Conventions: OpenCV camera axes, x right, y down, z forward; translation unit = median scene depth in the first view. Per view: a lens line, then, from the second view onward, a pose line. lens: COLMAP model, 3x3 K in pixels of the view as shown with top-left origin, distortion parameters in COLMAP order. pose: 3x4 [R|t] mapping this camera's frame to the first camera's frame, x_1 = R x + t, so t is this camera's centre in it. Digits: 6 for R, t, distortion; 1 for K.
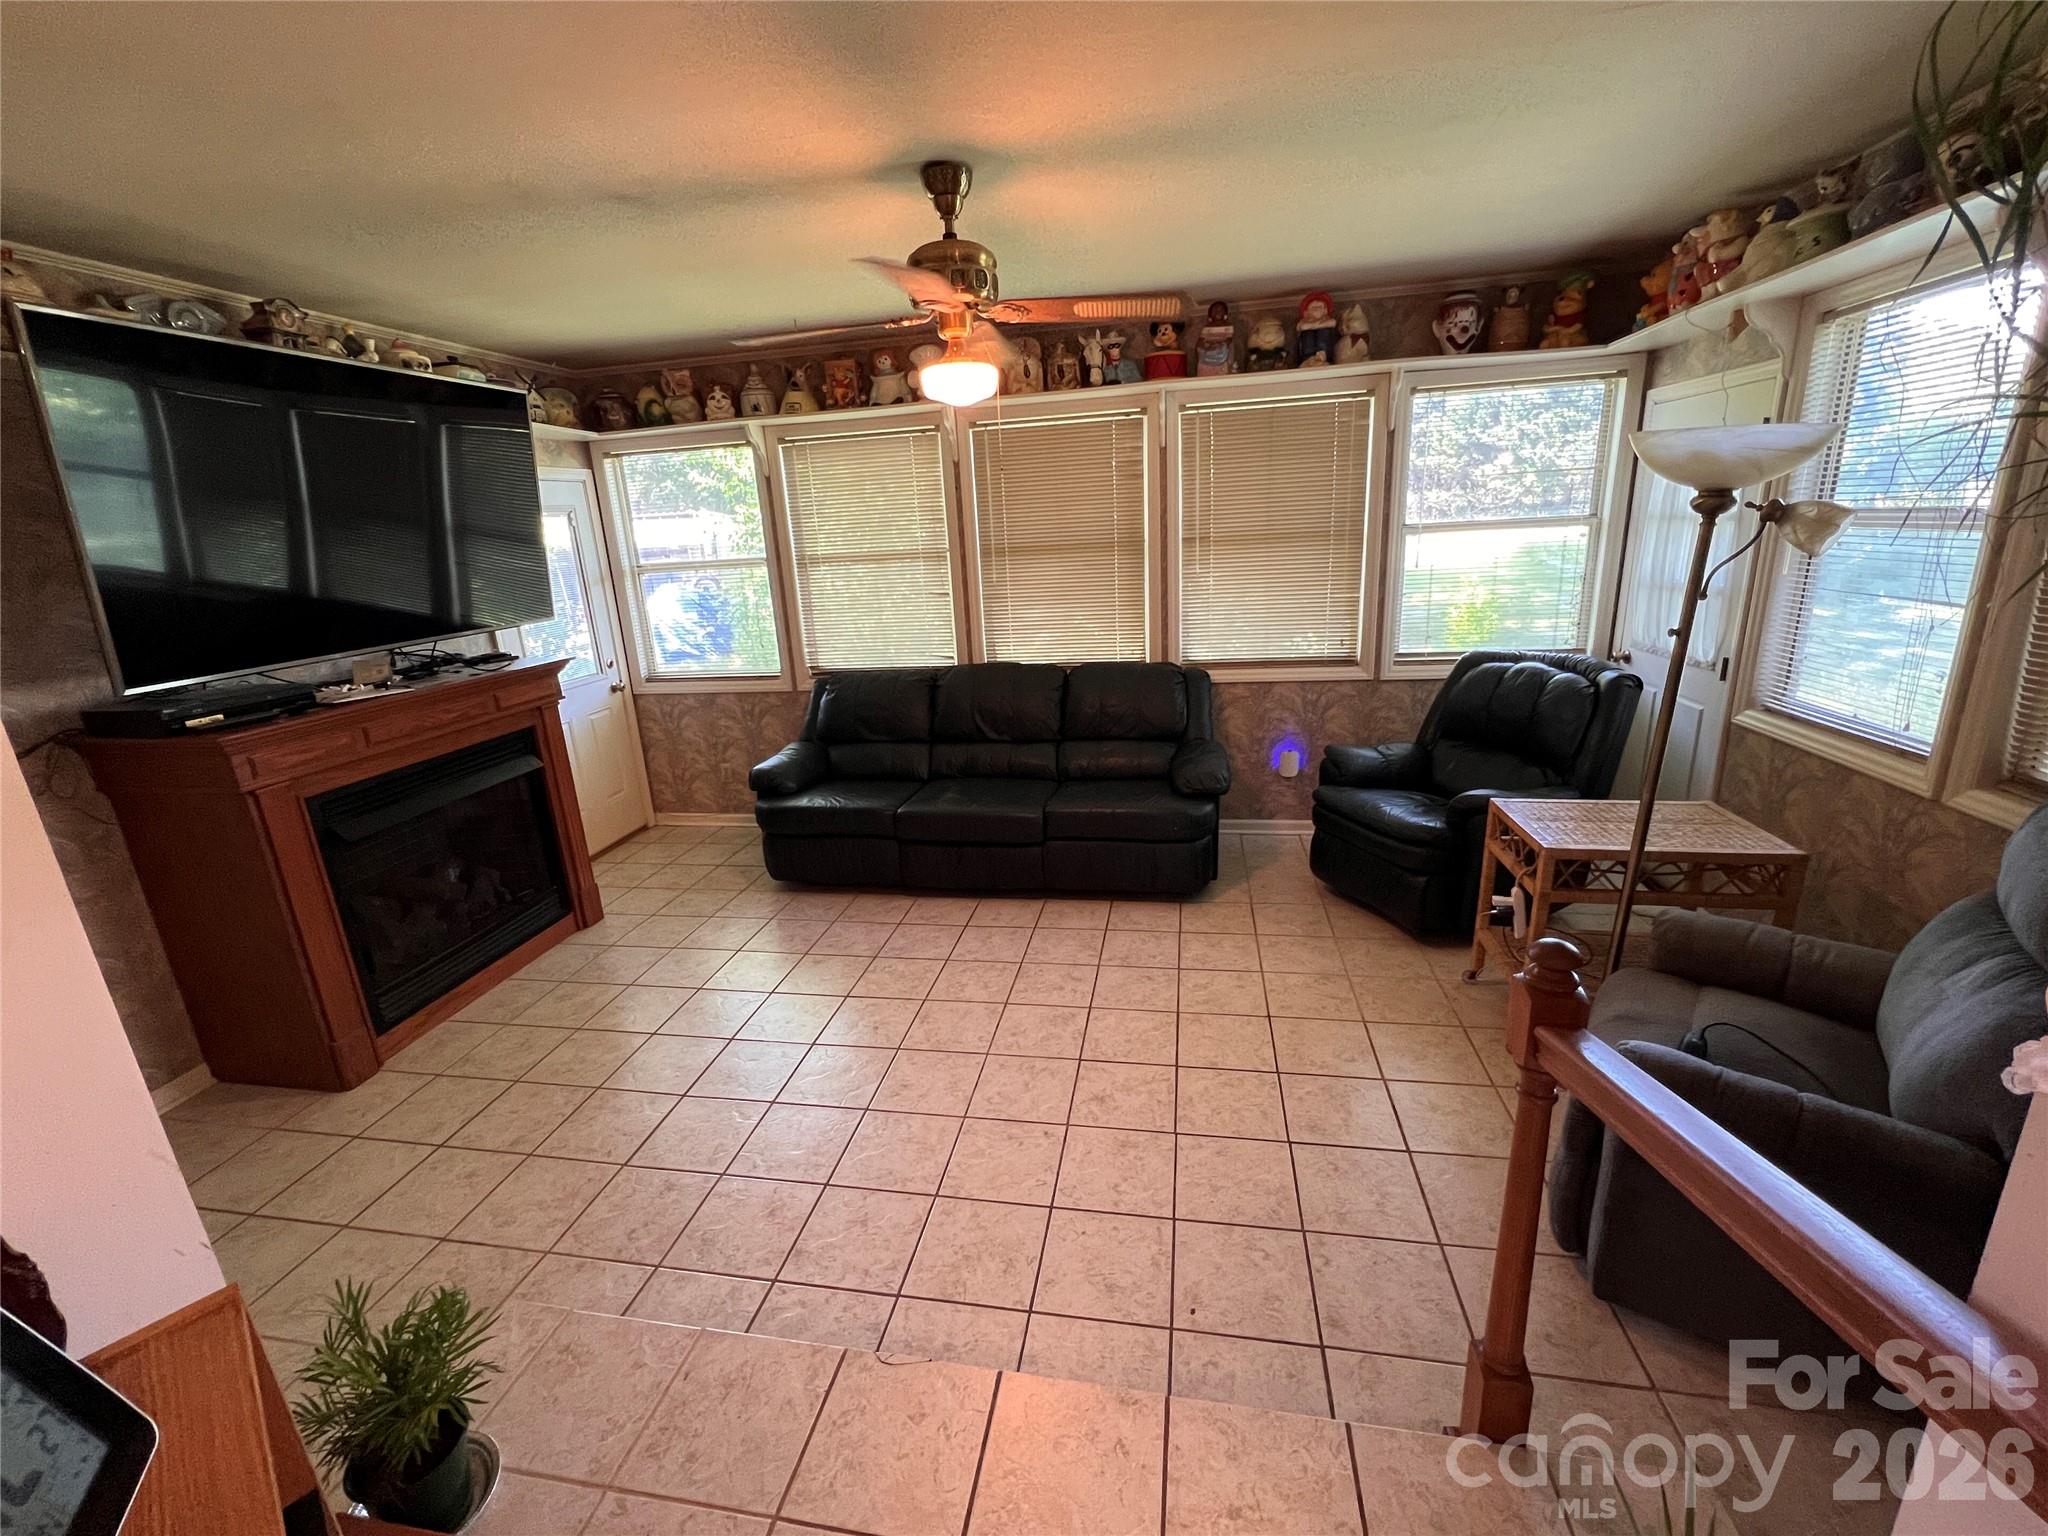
lens RADIAL K [[860.1, 0, 1021.4], [0, 860.1, 768.7], [0, 0, 1]] dist [-0.001413, -0.000187]
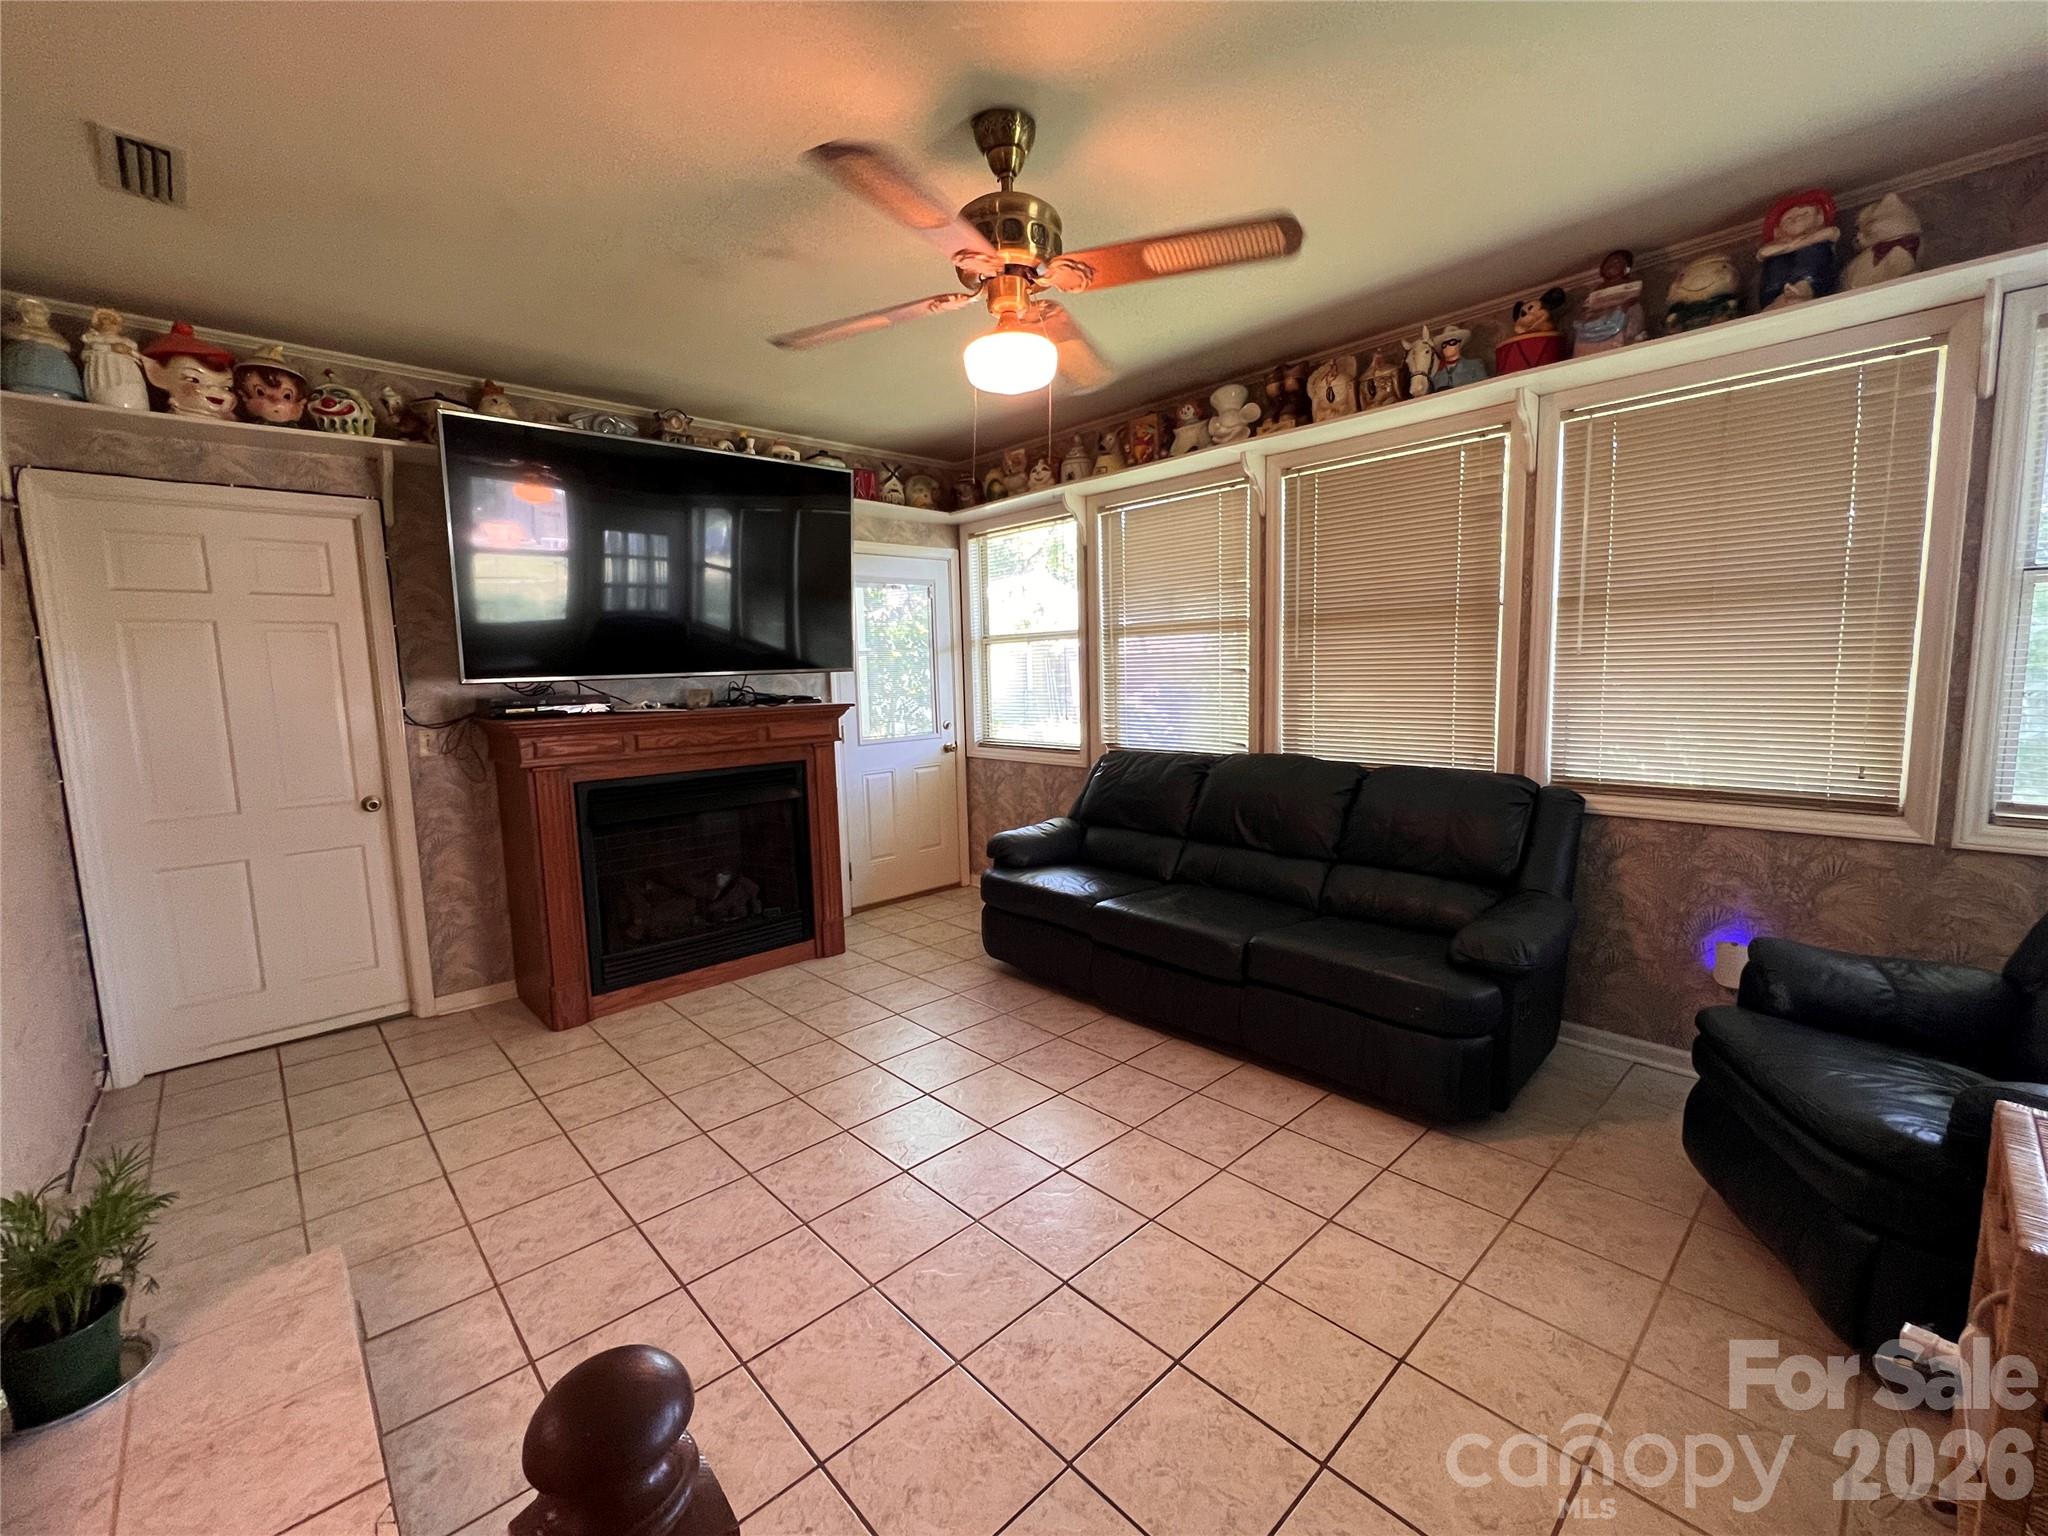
lens RADIAL K [[860.1, 0, 1019.9], [0, 860.1, 768.0], [0, 0, 1]] dist [-0.001413, -0.000187]
pose [[0.805209, 0.103173, -0.583946, 0.277990], [-0.181504, 0.980366, -0.077064, -0.004877], [0.564530, 0.168041, 0.808126, 0.245806]]
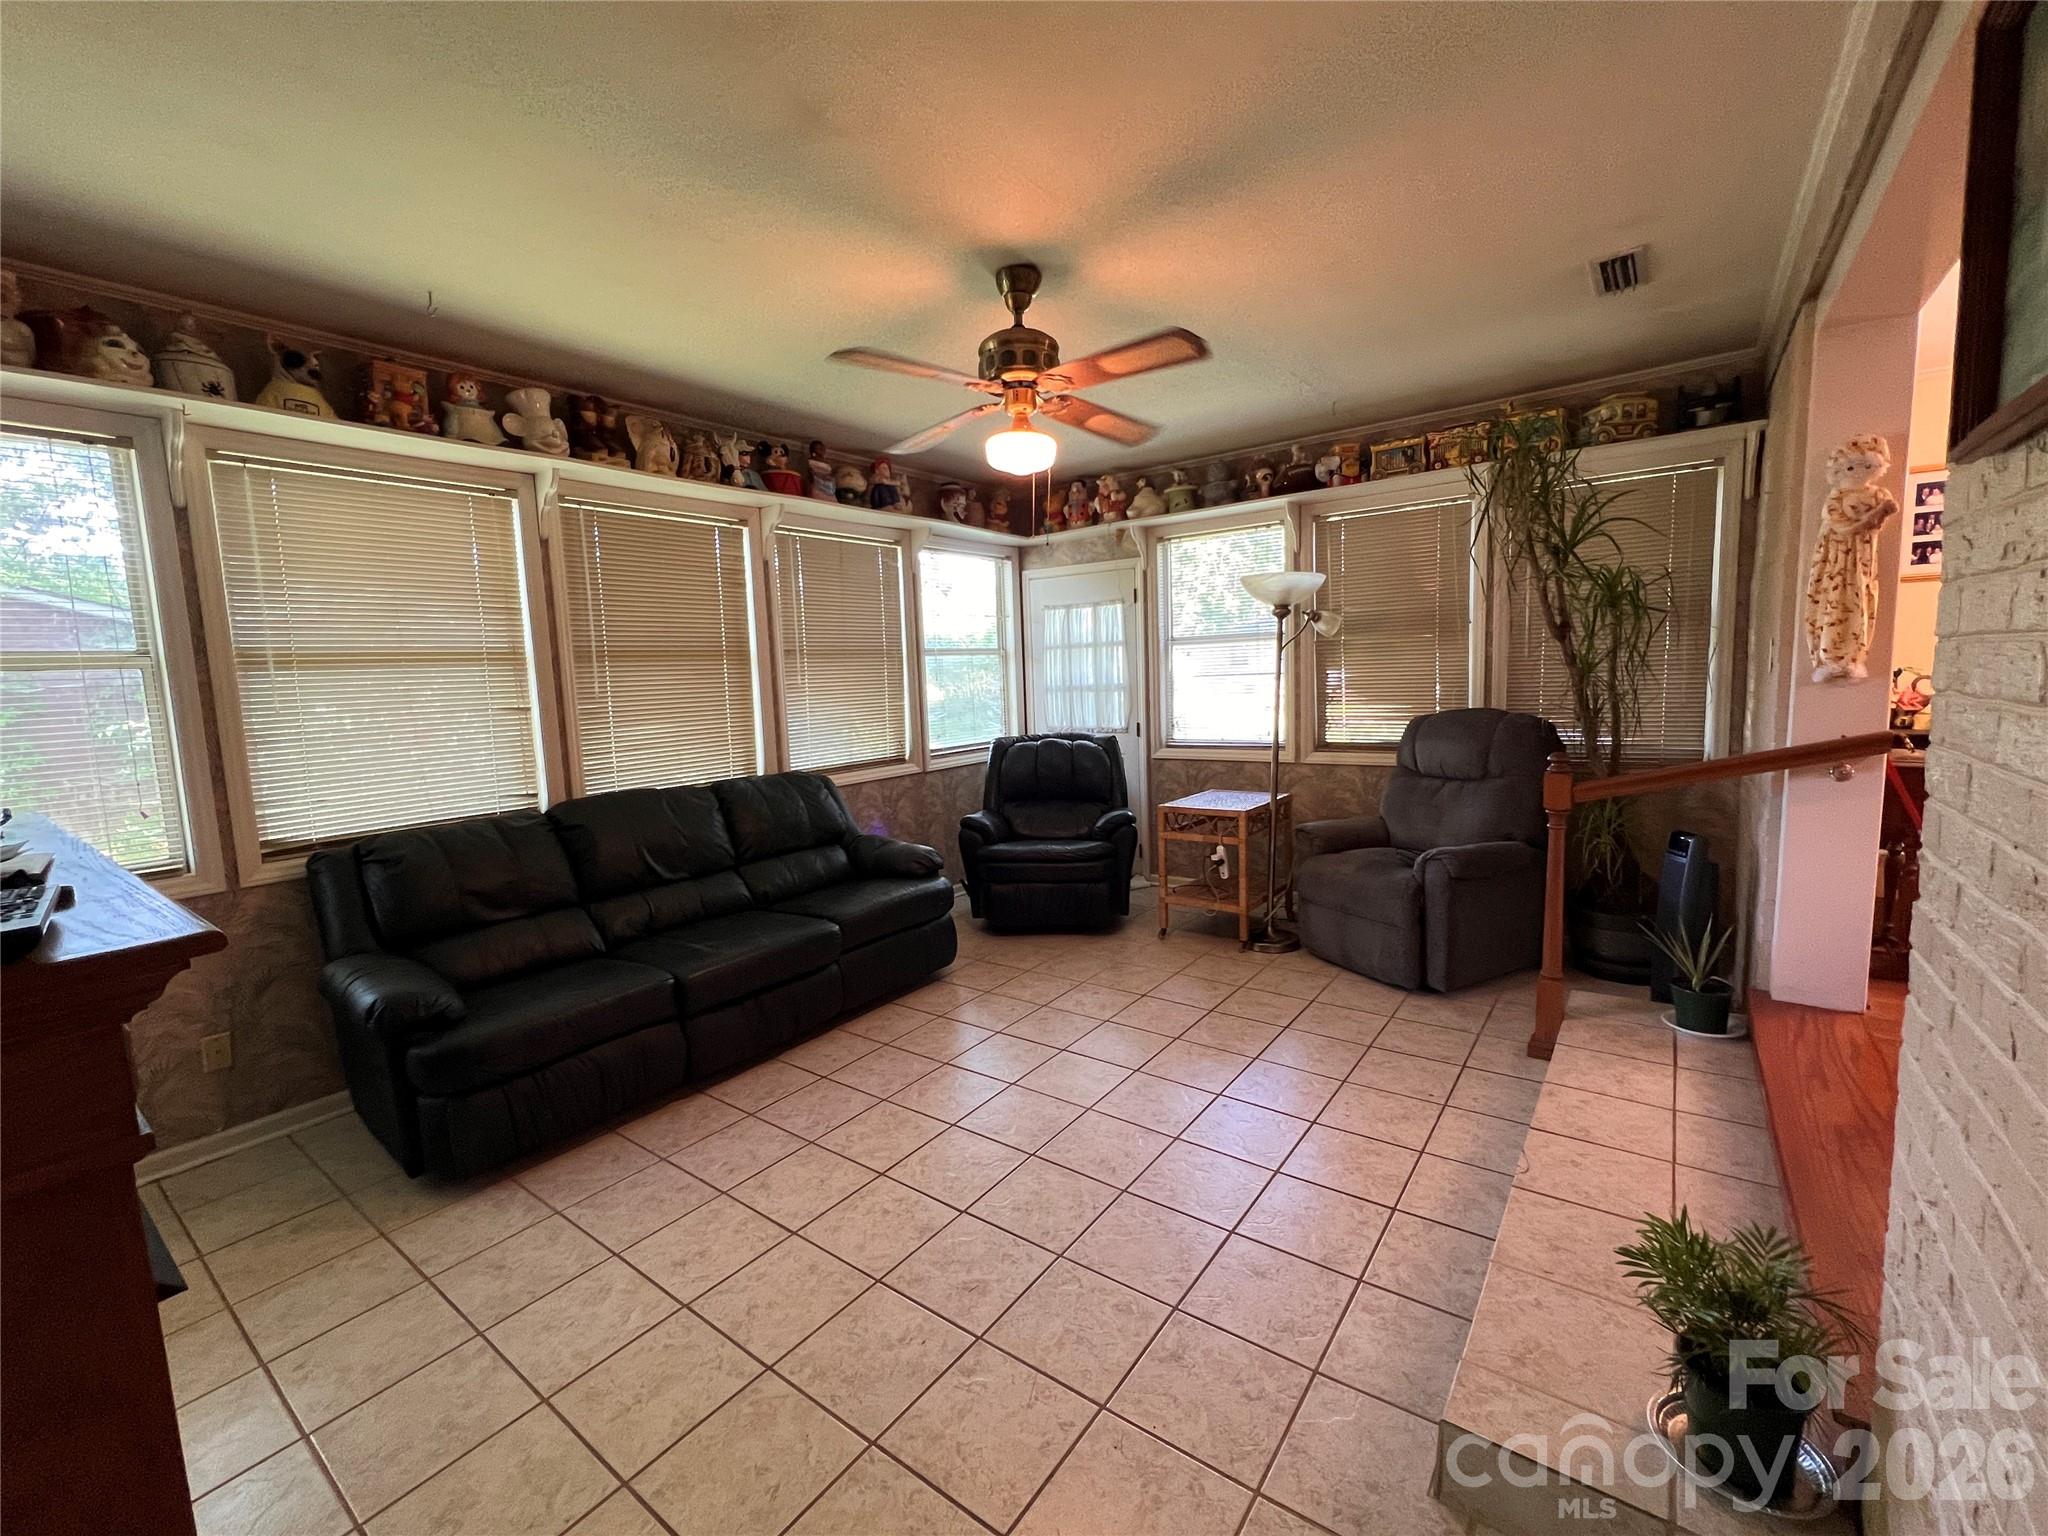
lens RADIAL K [[860.1, 0, 1025.8], [0, 860.1, 763.7], [0, 0, 1]] dist [-0.001413, -0.000187]
pose [[0.436237, -0.059173, 0.897884, -0.653708], [0.263839, 0.962390, -0.064762, 0.001051], [-0.860283, 0.265149, 0.435442, 0.382354]]
